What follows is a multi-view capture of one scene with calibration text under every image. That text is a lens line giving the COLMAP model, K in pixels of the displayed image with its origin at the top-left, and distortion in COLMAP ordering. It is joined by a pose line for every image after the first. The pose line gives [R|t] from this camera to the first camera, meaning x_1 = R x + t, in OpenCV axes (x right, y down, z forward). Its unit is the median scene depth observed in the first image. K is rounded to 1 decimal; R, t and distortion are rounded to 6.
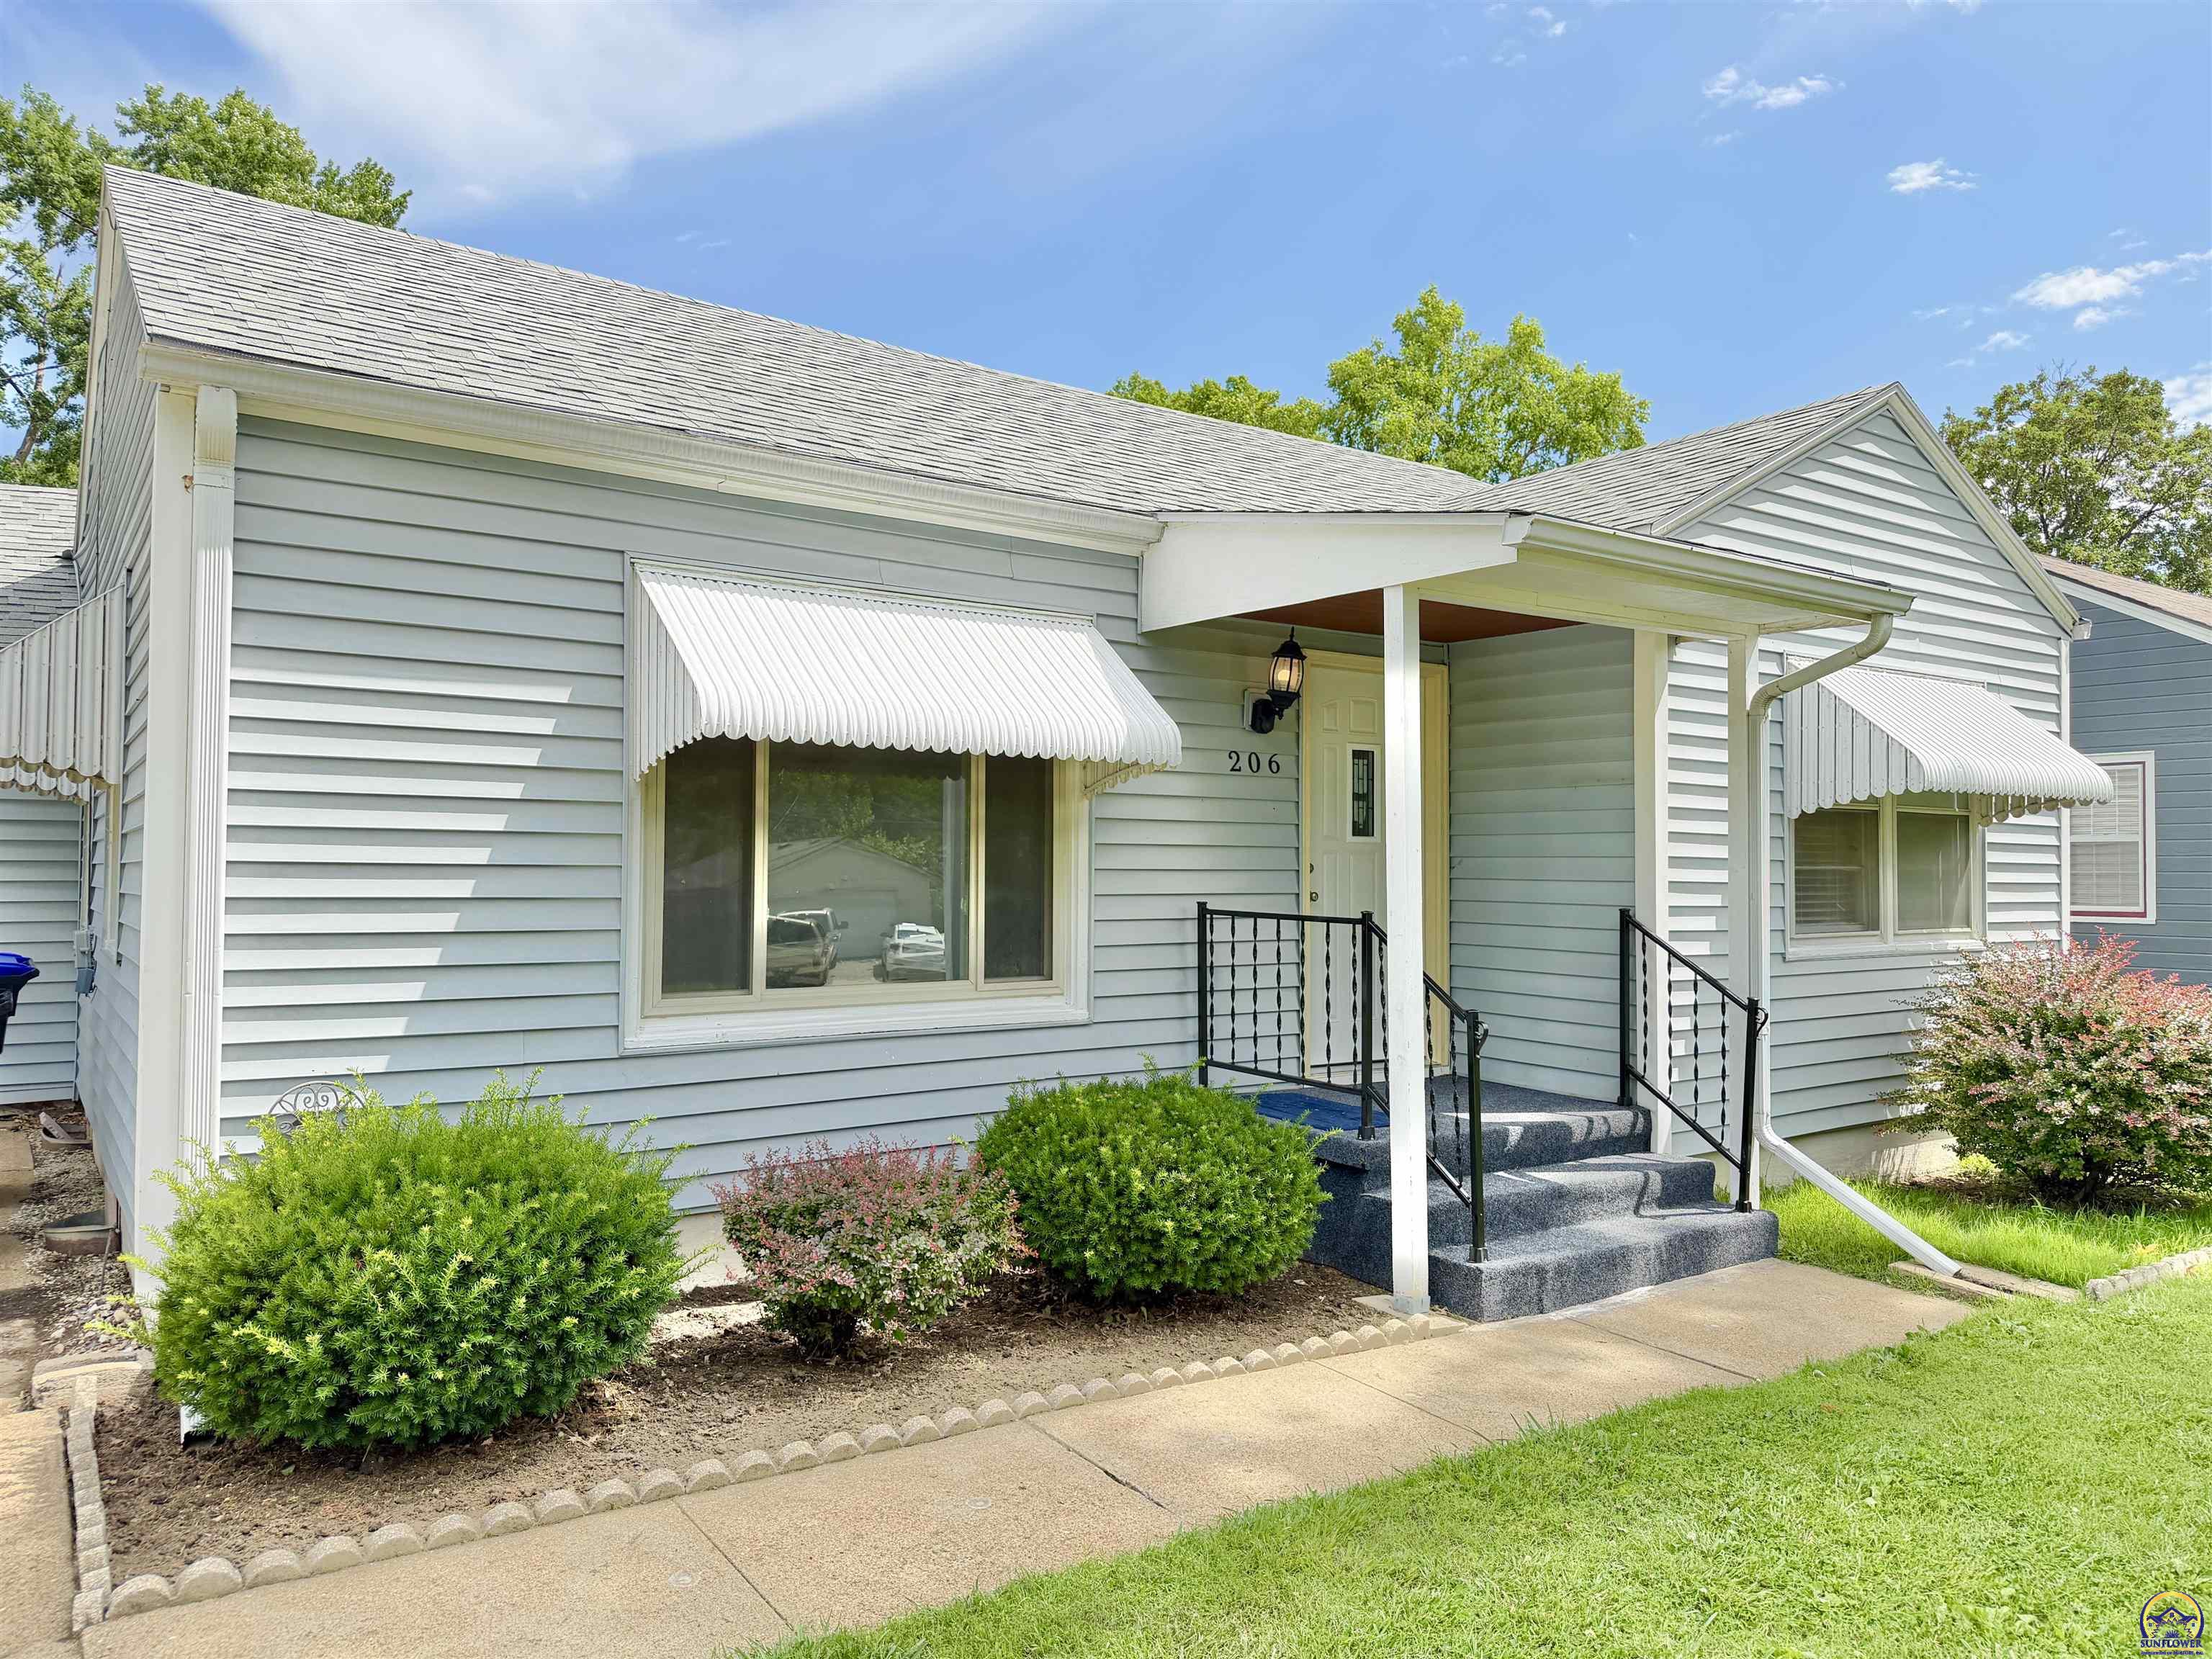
lens RADIAL K [[1558.7, 0, 1118.2], [0, 1558.7, 825.5], [0, 0, 1]] dist [0.112354, -0.175345]
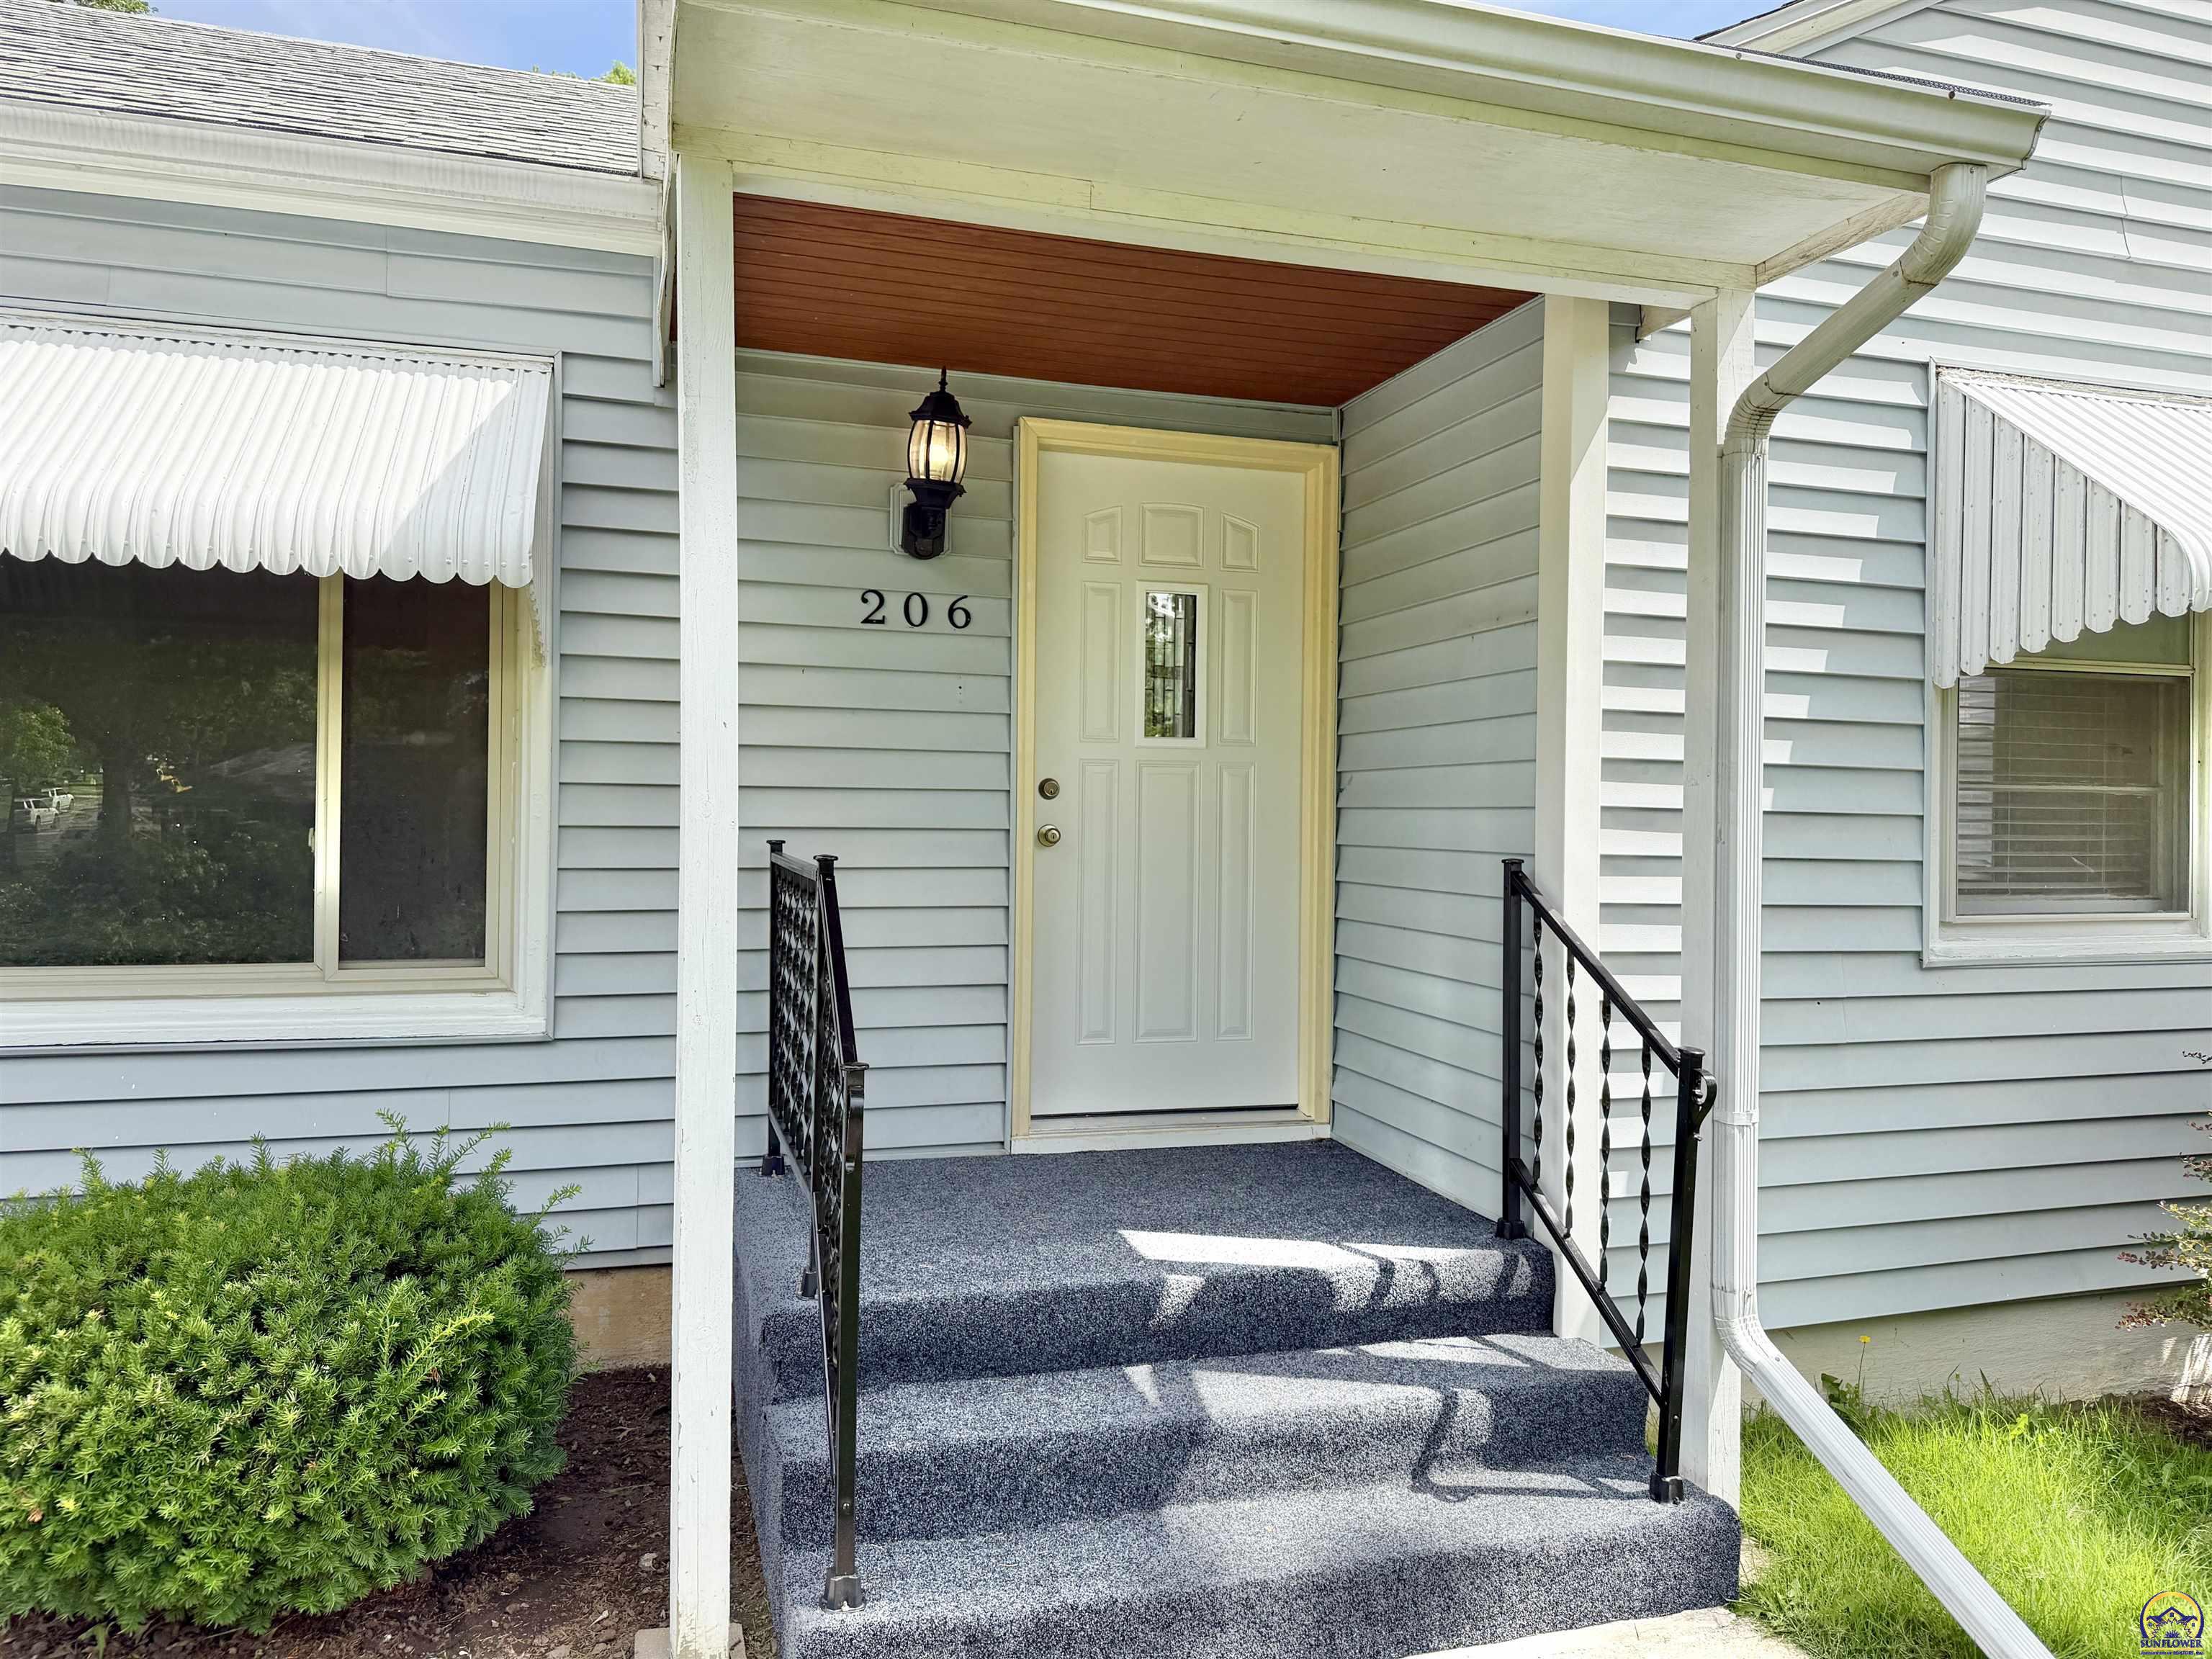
lens RADIAL K [[1558.7, 0, 1118.2], [0, 1558.7, 825.5], [0, 0, 1]] dist [0.112354, -0.175345]
pose [[0.952587, 0.005135, -0.304222, 0.370058], [0.002774, 0.999669, 0.025561, 0.029215], [0.304253, -0.025193, 0.952258, 0.485898]]
